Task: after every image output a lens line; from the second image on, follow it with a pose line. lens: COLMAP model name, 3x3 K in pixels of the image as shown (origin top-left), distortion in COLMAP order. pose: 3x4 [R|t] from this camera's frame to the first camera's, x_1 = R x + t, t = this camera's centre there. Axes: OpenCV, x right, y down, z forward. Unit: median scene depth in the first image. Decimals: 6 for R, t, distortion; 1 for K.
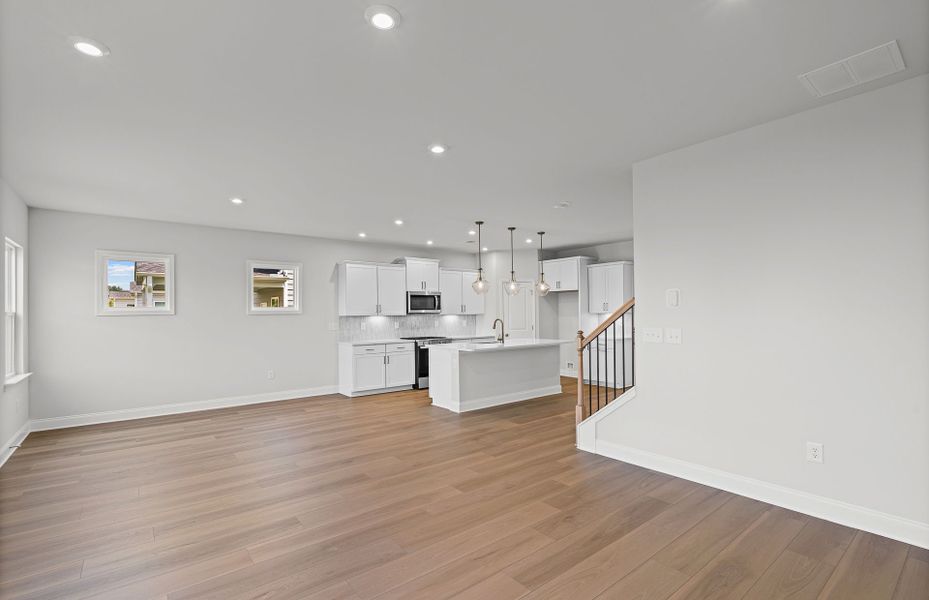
lens RADIAL K [[426.1, 0, 462.6], [0, 426.1, 305.2], [0, 0, 1]] dist [-0.001202, -0.000202]
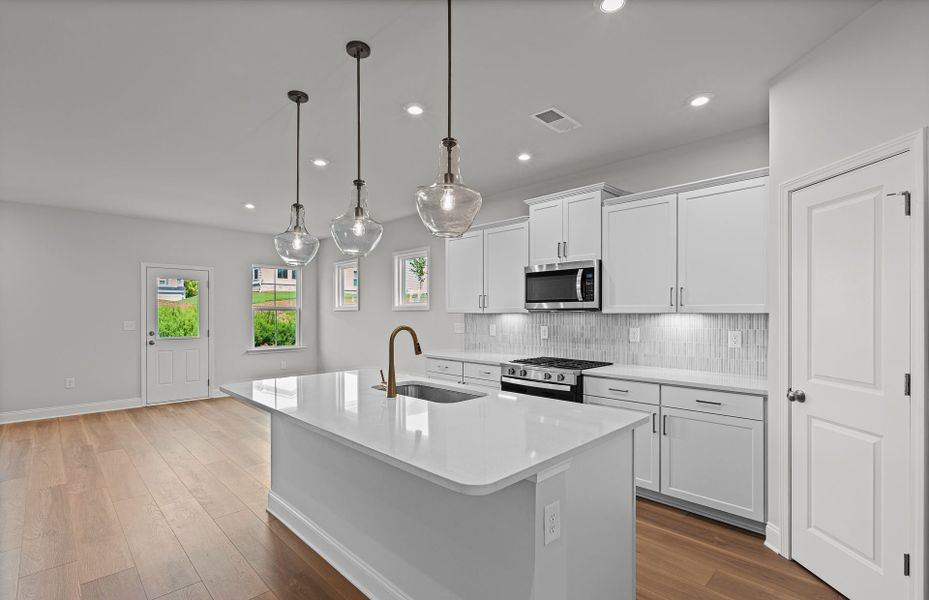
lens RADIAL K [[426.1, 0, 461.8], [0, 426.1, 307.4], [0, 0, 1]] dist [-0.001202, -0.000202]
pose [[0.092741, -0.000647, -0.995690, 0.365207], [0.021468, 0.999769, 0.001350, 0.013690], [0.995459, -0.021501, 0.092733, 0.856521]]
